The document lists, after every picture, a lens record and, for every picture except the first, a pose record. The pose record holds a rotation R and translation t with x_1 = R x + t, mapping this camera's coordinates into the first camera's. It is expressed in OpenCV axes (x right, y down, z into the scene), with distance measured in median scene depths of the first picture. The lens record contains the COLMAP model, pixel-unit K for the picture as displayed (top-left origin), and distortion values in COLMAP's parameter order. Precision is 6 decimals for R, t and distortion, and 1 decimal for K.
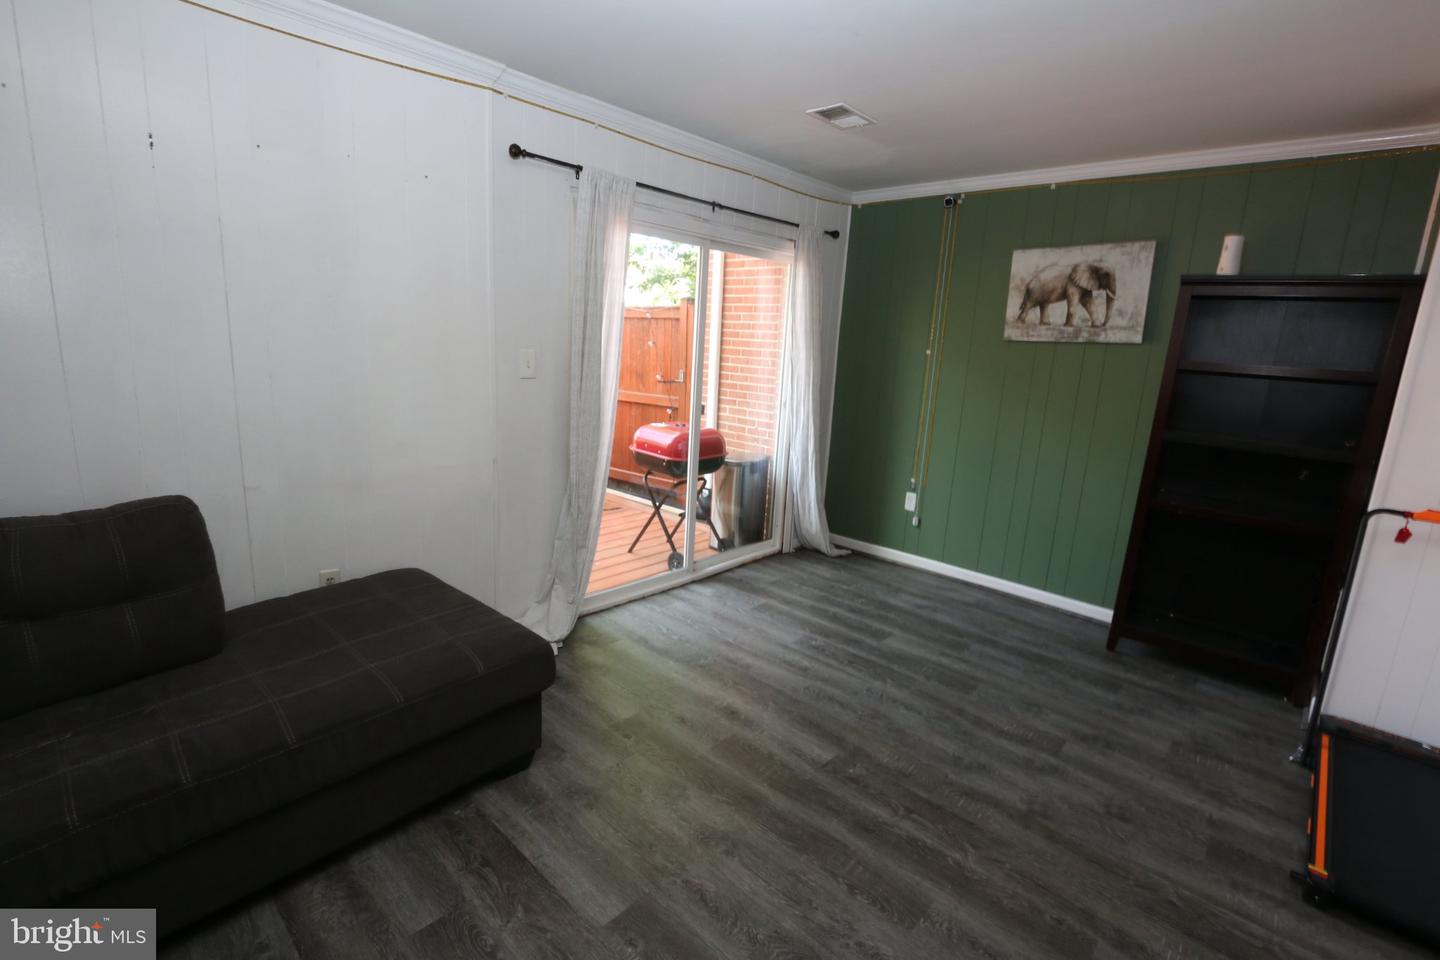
lens RADIAL K [[664.6, 0, 715.7], [0, 664.6, 471.9], [0, 0, 1]] dist [-0.019464, 0.000955]
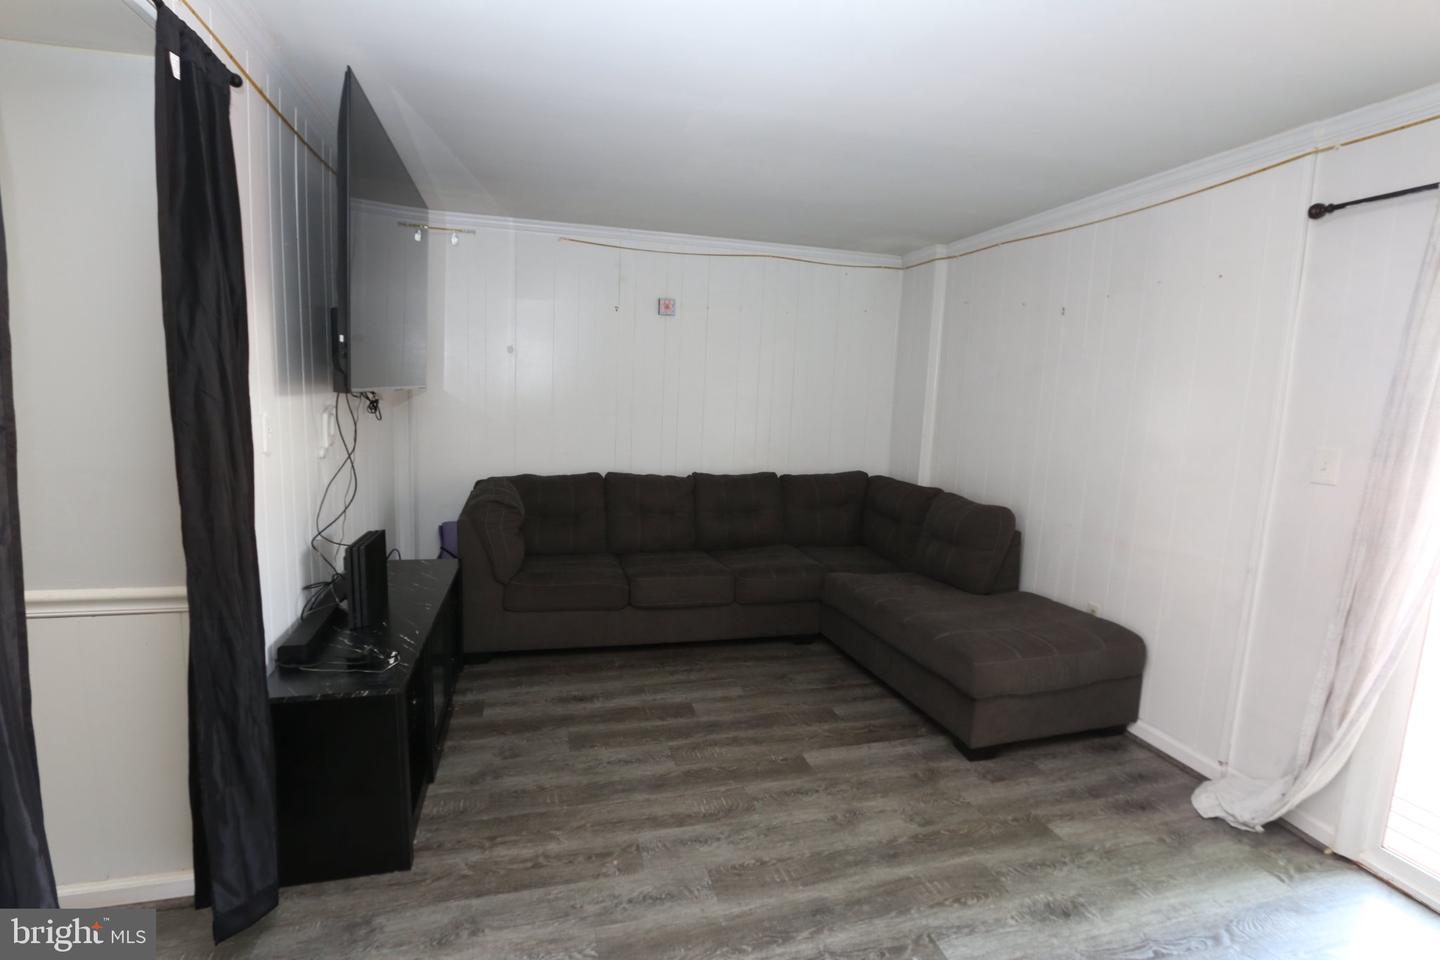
lens RADIAL K [[664.6, 0, 715.7], [0, 664.6, 471.9], [0, 0, 1]] dist [-0.019464, 0.000955]
pose [[-0.526214, 0.034247, -0.849662, 1.186951], [-0.219324, 0.959916, 0.174523, -0.213825], [0.821581, 0.278188, -0.497610, 1.284302]]
